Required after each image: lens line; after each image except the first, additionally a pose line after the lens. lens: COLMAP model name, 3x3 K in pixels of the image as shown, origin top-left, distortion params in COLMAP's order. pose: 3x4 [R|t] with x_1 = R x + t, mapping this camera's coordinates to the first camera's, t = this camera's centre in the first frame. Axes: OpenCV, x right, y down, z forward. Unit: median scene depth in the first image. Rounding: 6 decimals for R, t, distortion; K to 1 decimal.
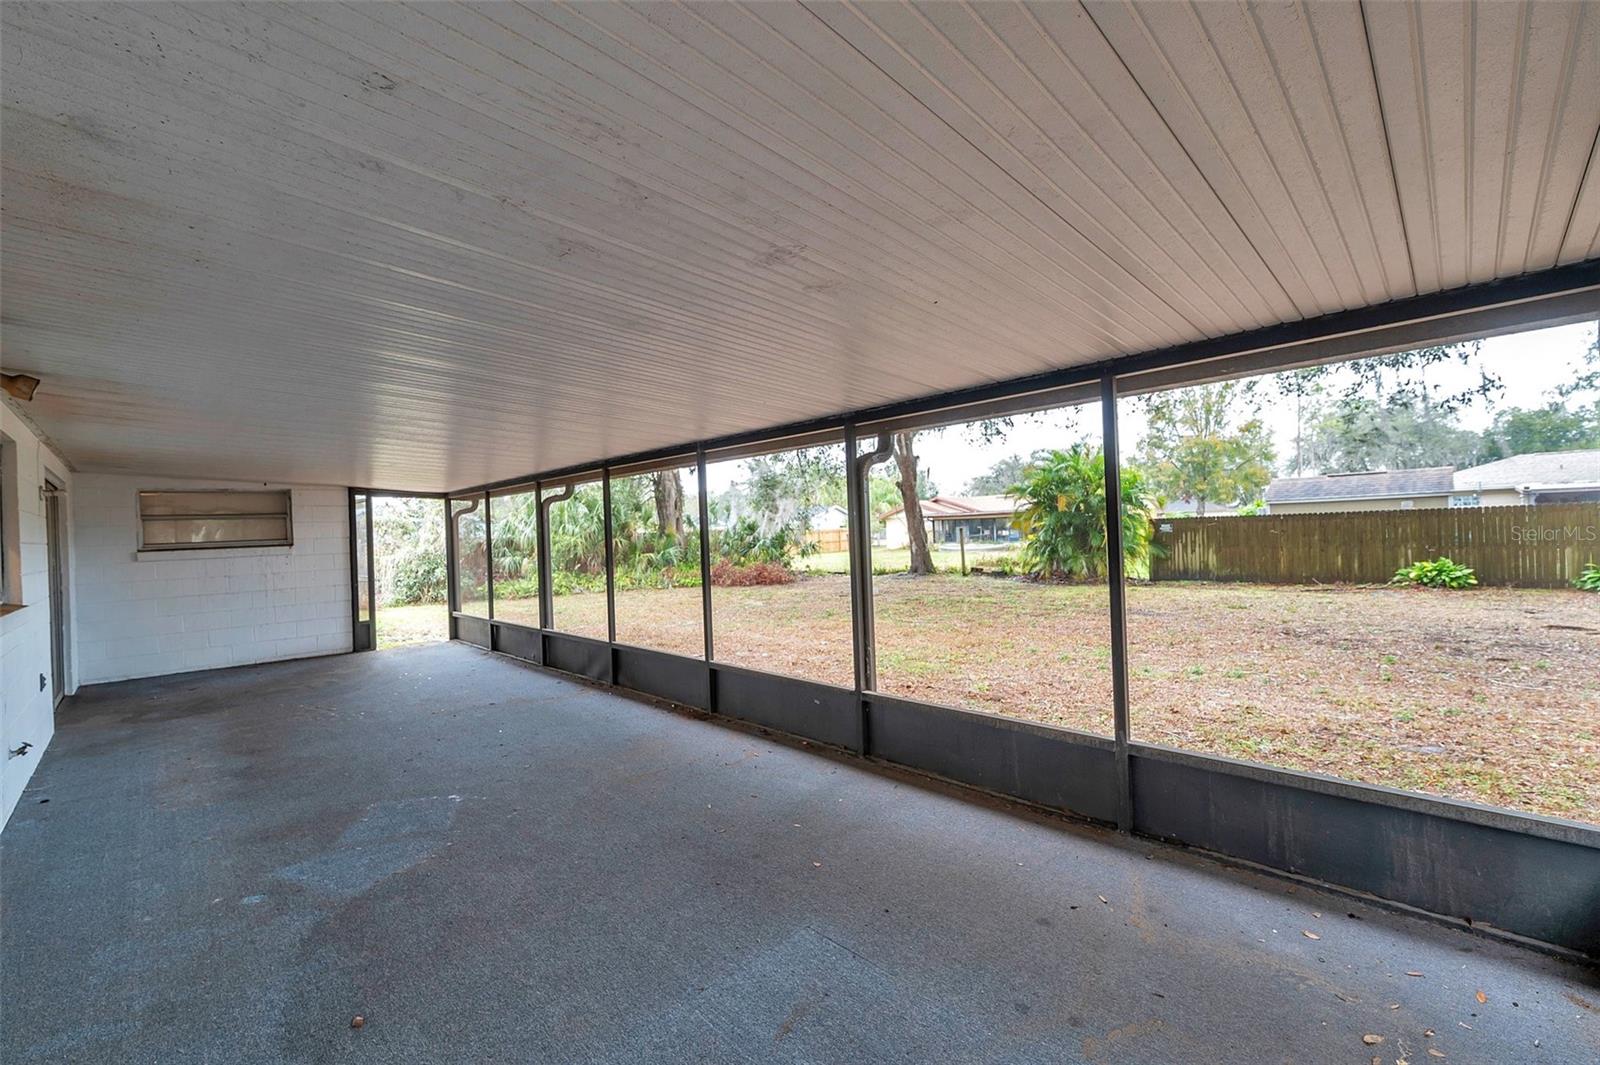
lens RADIAL K [[662.2, 0, 800.0], [0, 662.2, 532.5], [0, 0, 1]] dist [0.001676, 0.000070]
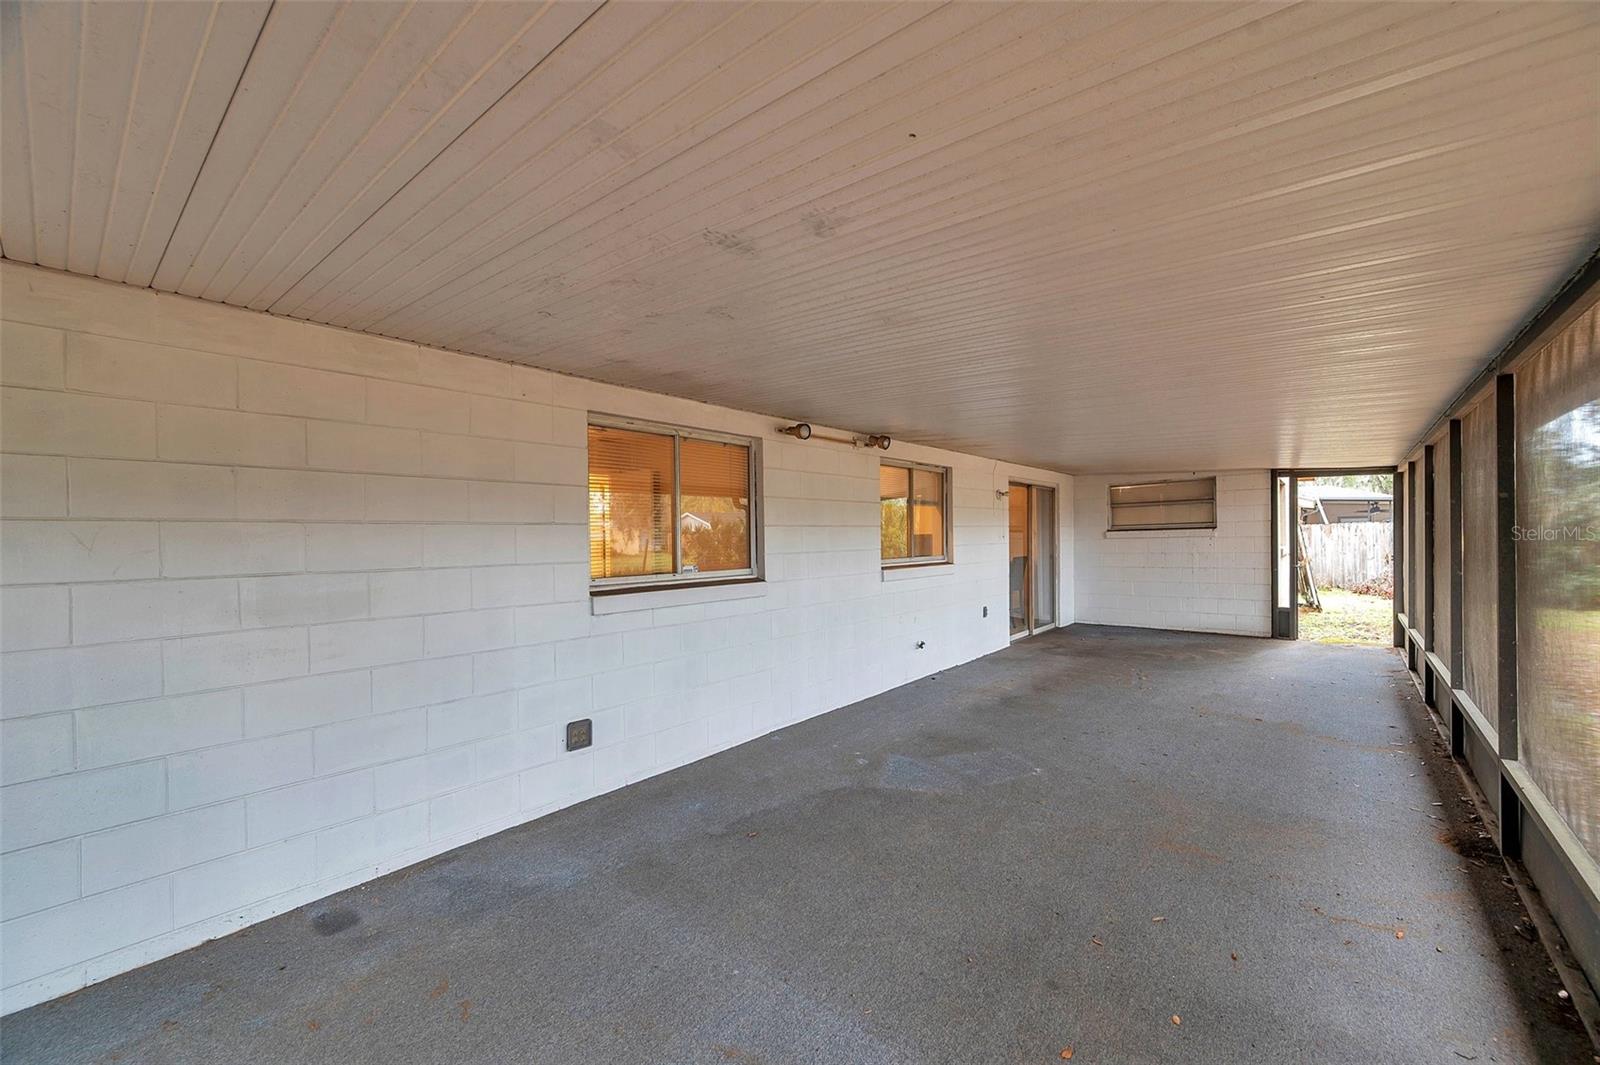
lens RADIAL K [[636.8, 0, 805.9], [0, 636.8, 536.5], [0, 0, 1]] dist [0.000620, -0.000168]
pose [[0.092777, 0.032077, -0.995170, 0.381509], [0.010413, 0.999395, 0.033184, -0.015566], [0.995632, -0.013441, 0.092387, 0.442394]]
